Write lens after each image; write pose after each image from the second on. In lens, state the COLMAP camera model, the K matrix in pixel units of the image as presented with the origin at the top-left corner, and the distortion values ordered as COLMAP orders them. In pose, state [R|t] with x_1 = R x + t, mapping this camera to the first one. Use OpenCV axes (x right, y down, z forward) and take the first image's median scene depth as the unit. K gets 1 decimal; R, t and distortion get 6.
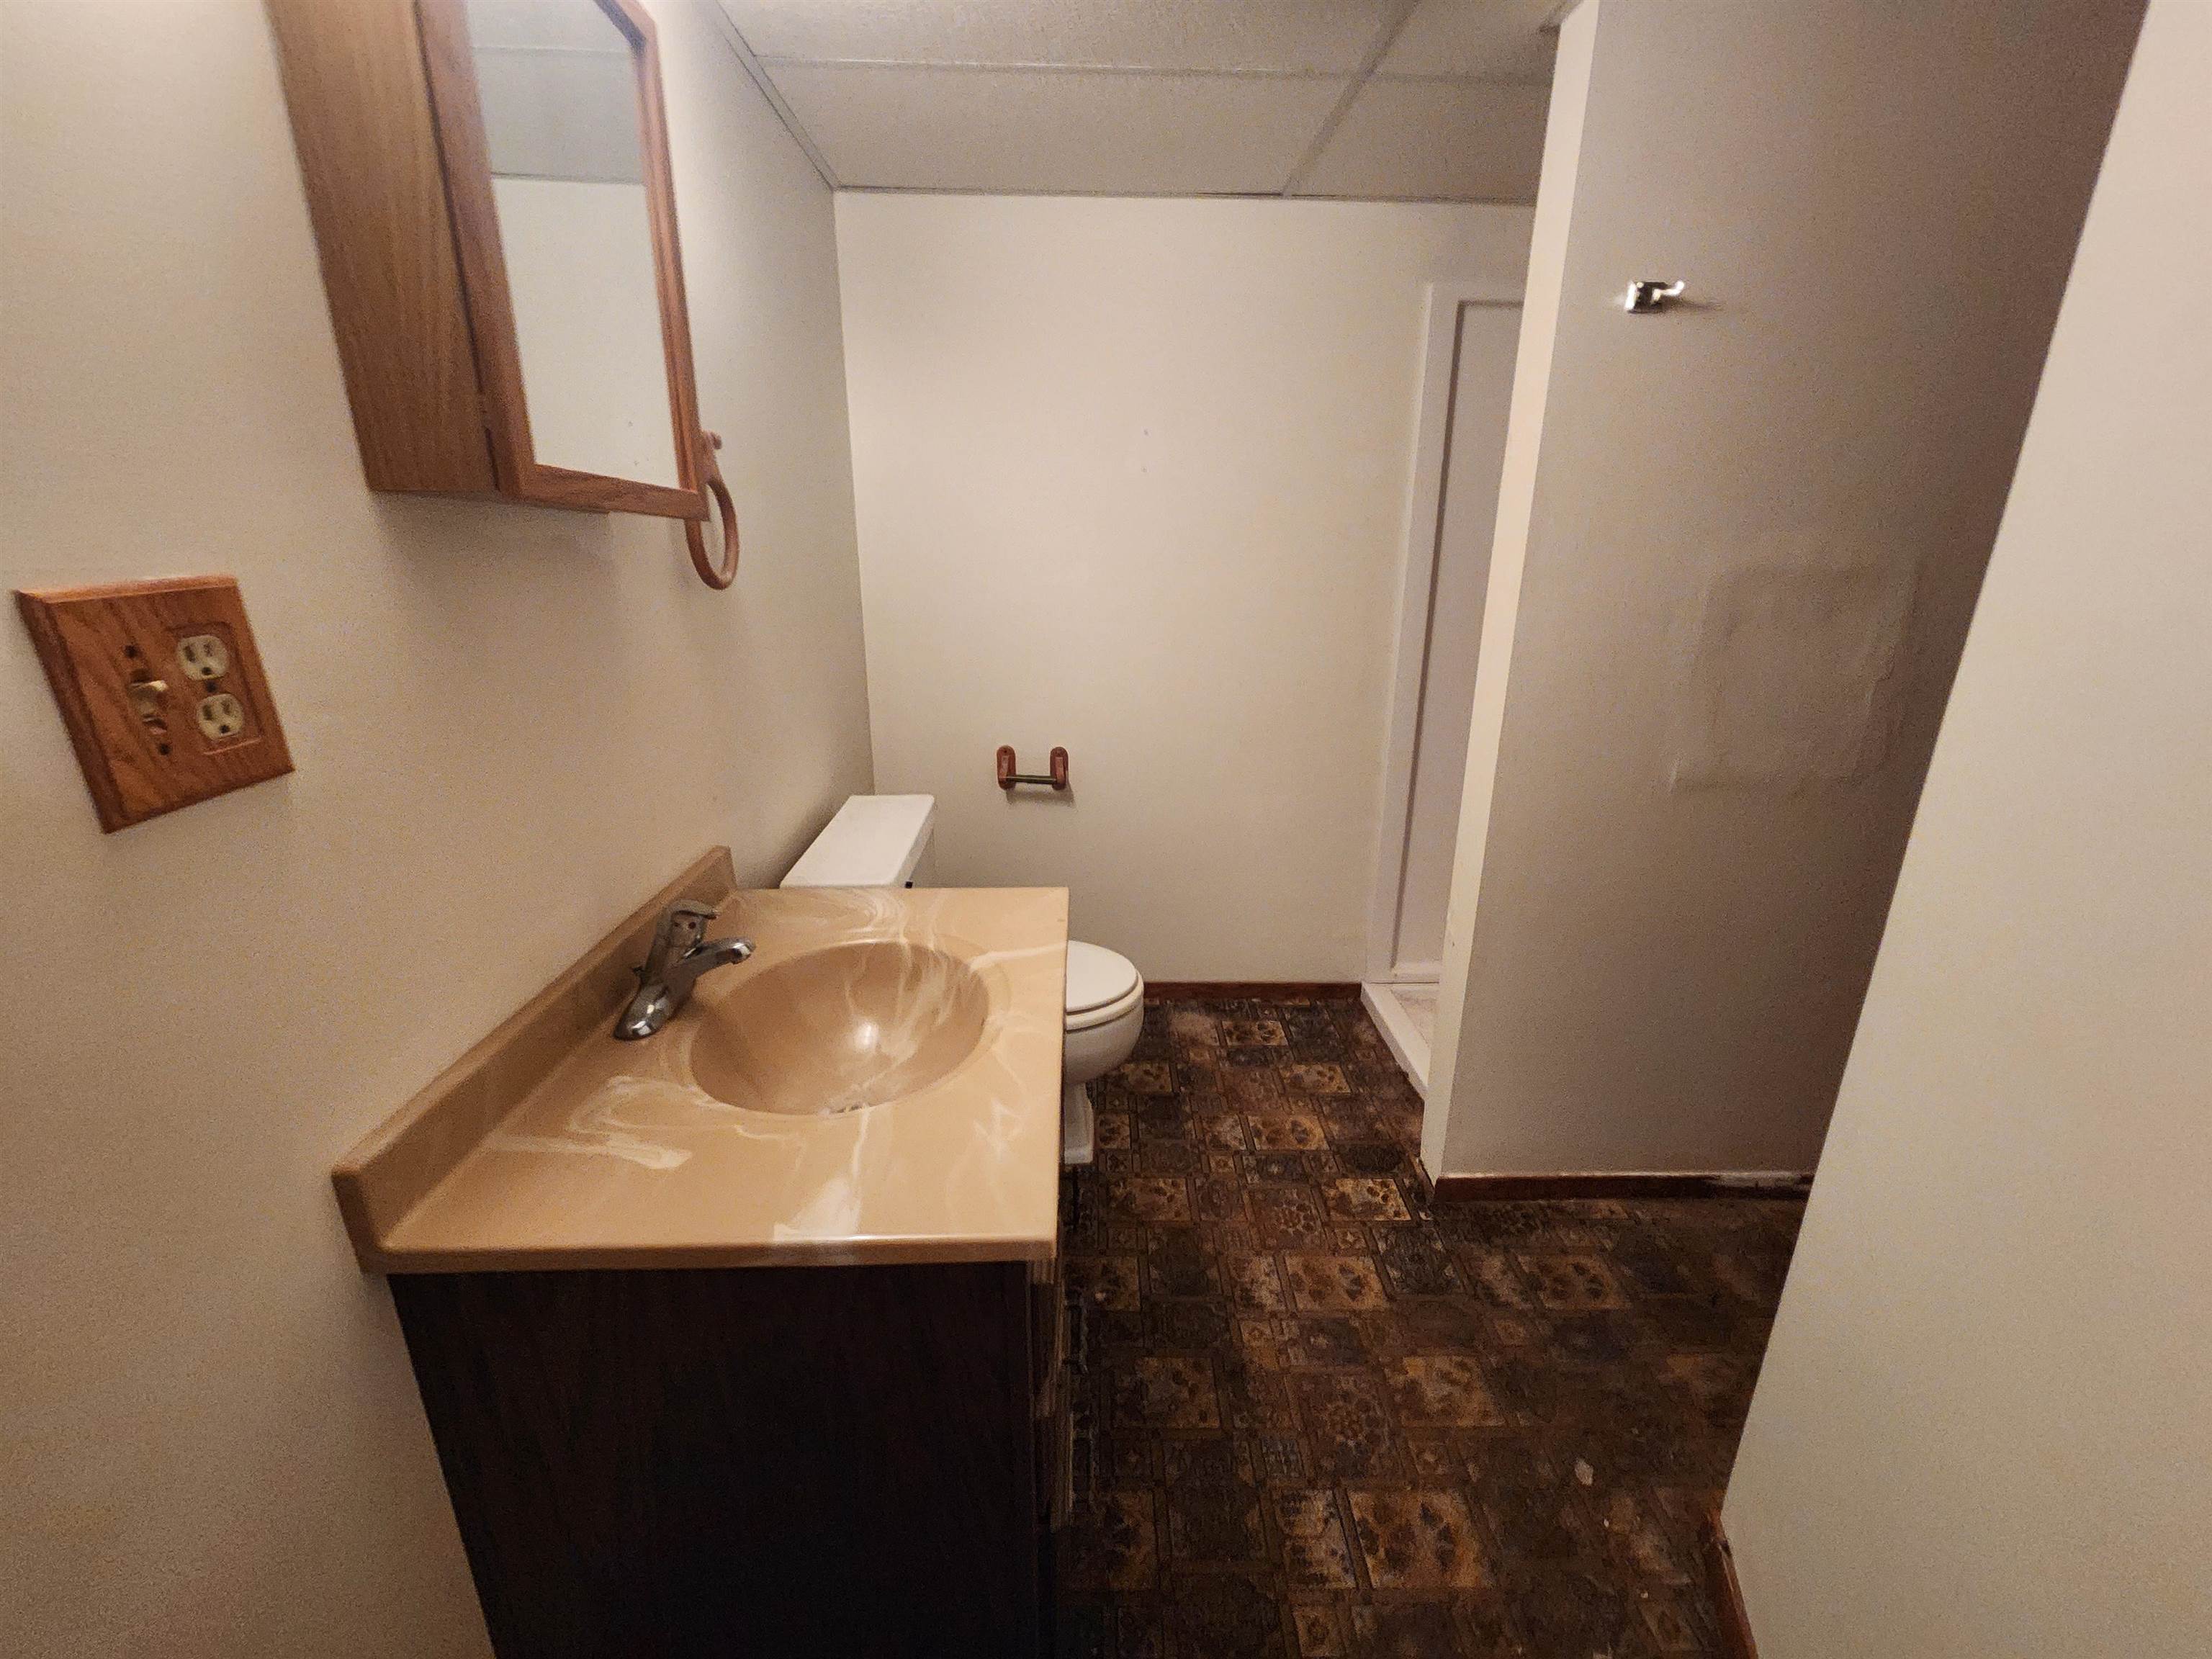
lens RADIAL K [[915.9, 0, 1106.3], [0, 915.9, 831.7], [0, 0, 1]] dist [0.002592, 0.000705]
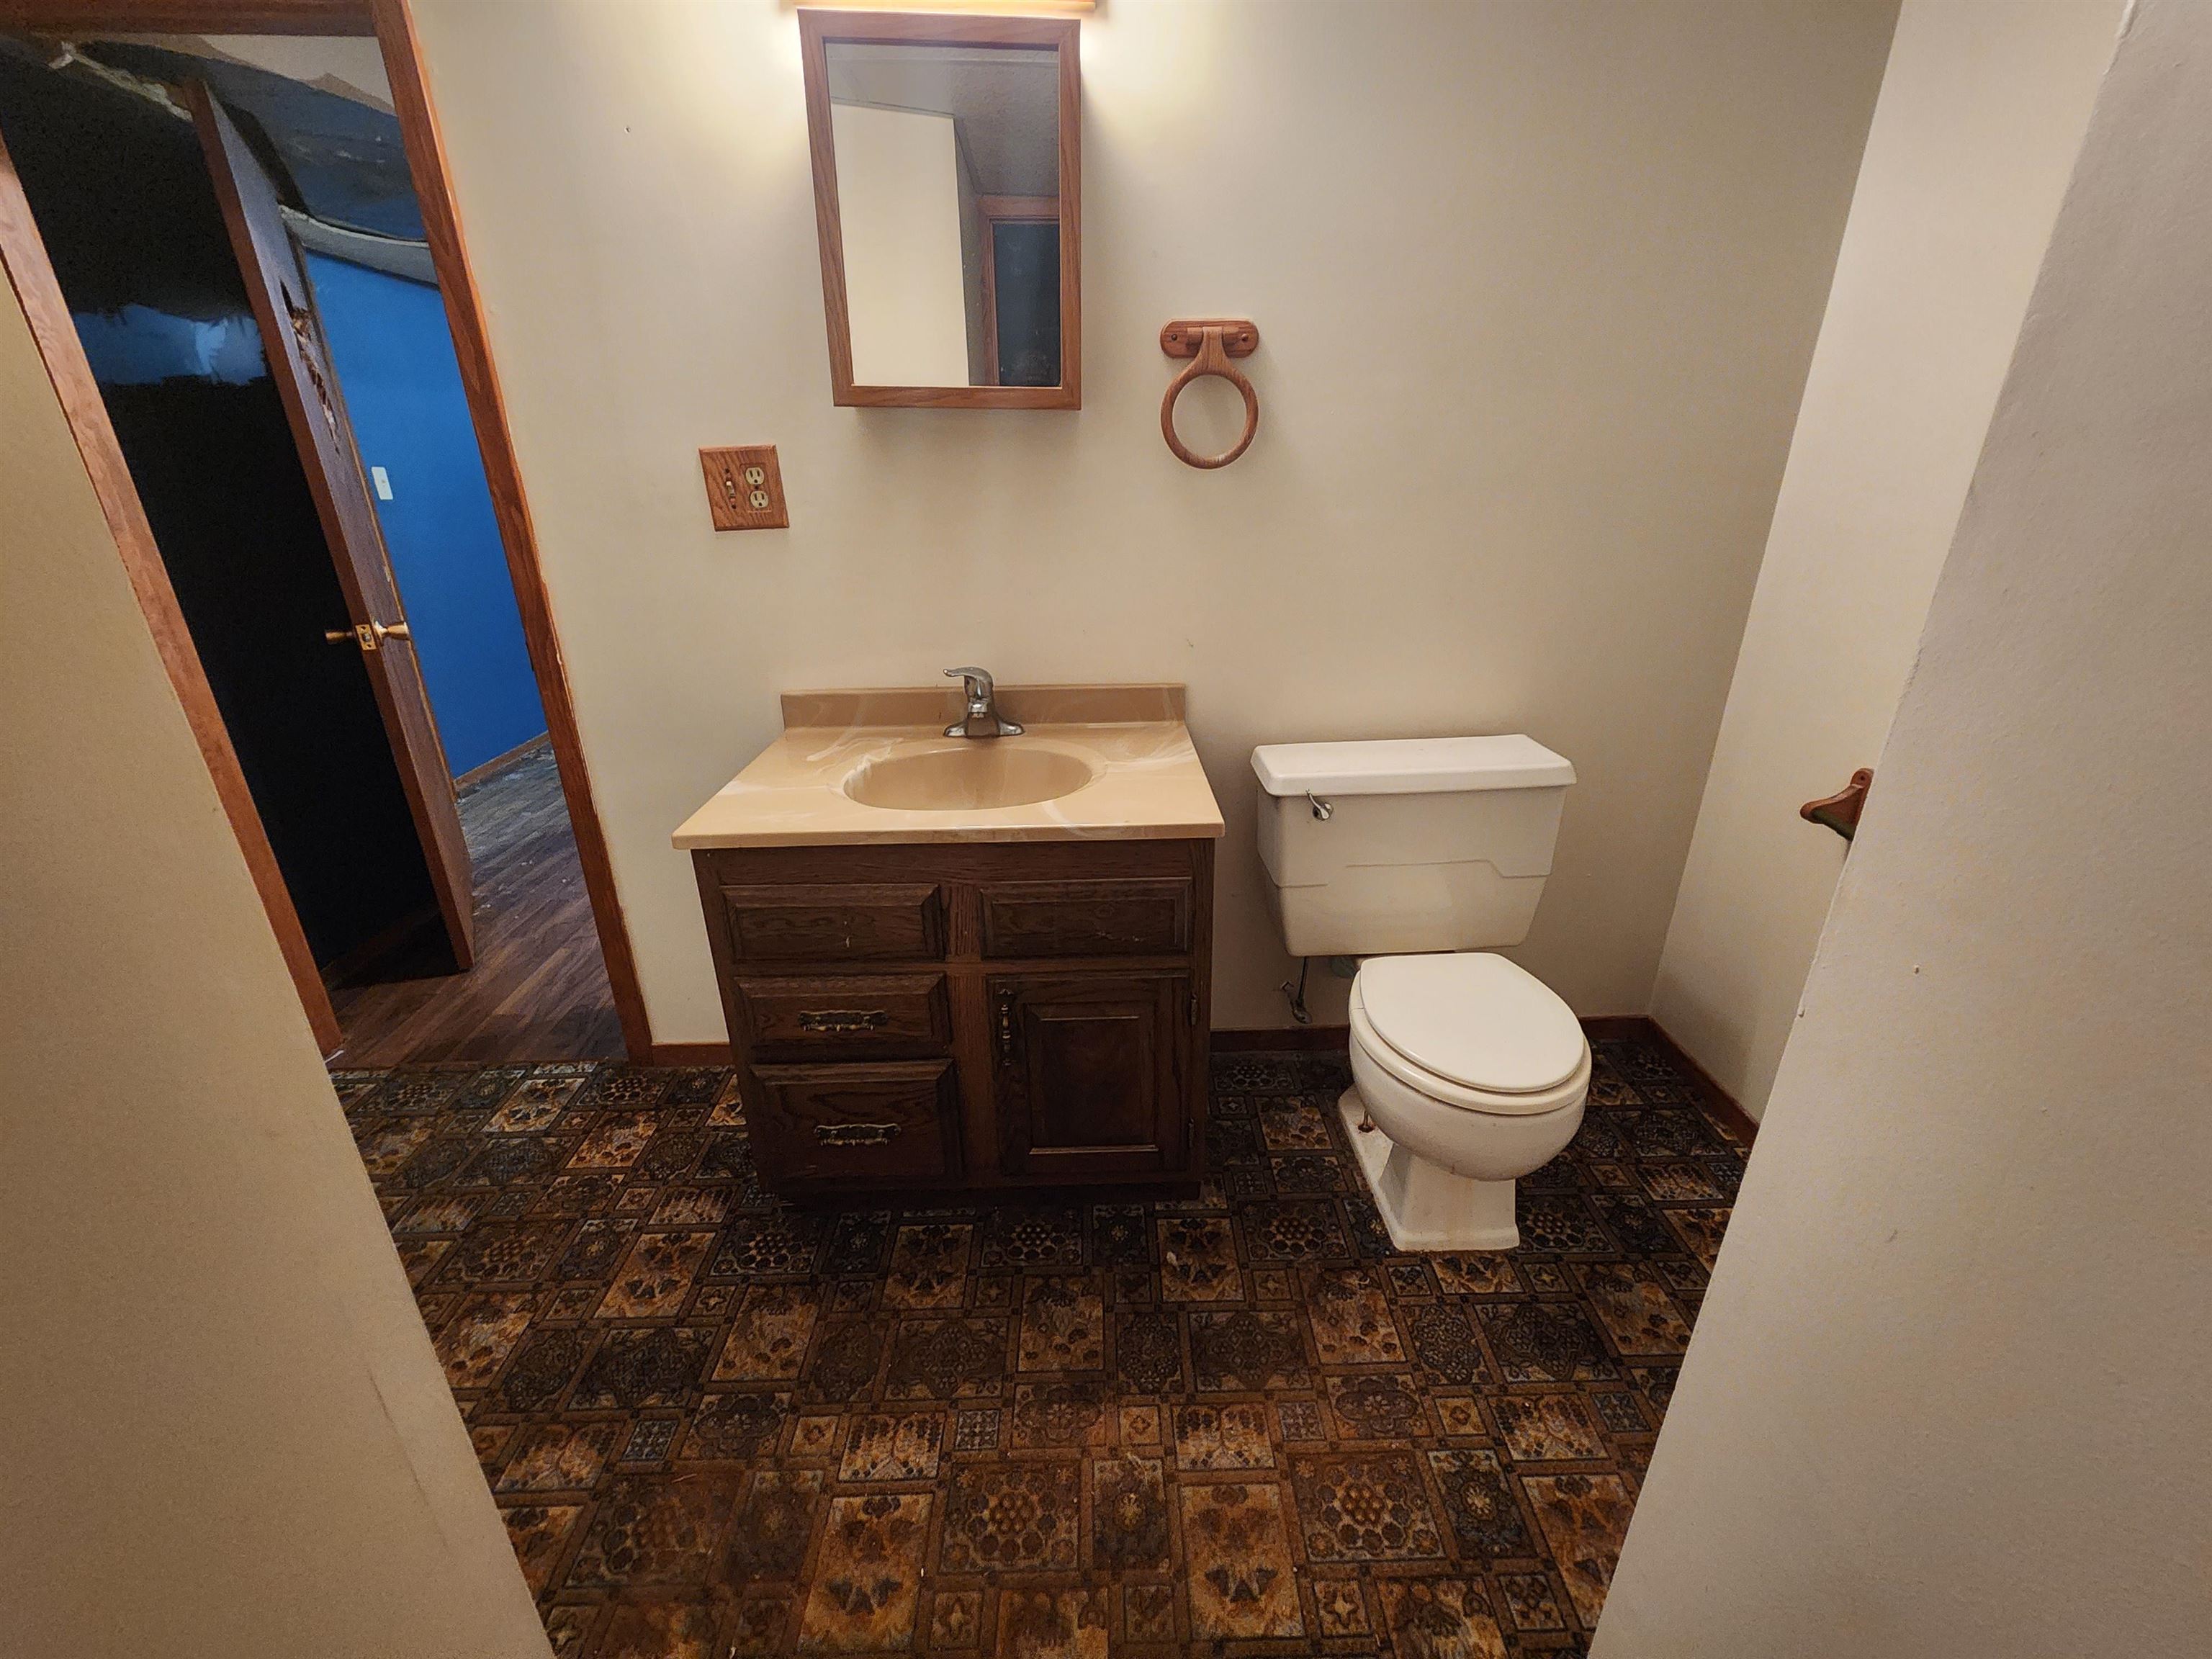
lens RADIAL K [[915.9, 0, 1109.0], [0, 915.9, 836.3], [0, 0, 1]] dist [0.002592, 0.000705]
pose [[-0.001971, 0.364769, -0.931096, 0.878844], [-0.289612, 0.890986, 0.349668, -0.223702], [0.957142, 0.270346, 0.103885, 0.914446]]
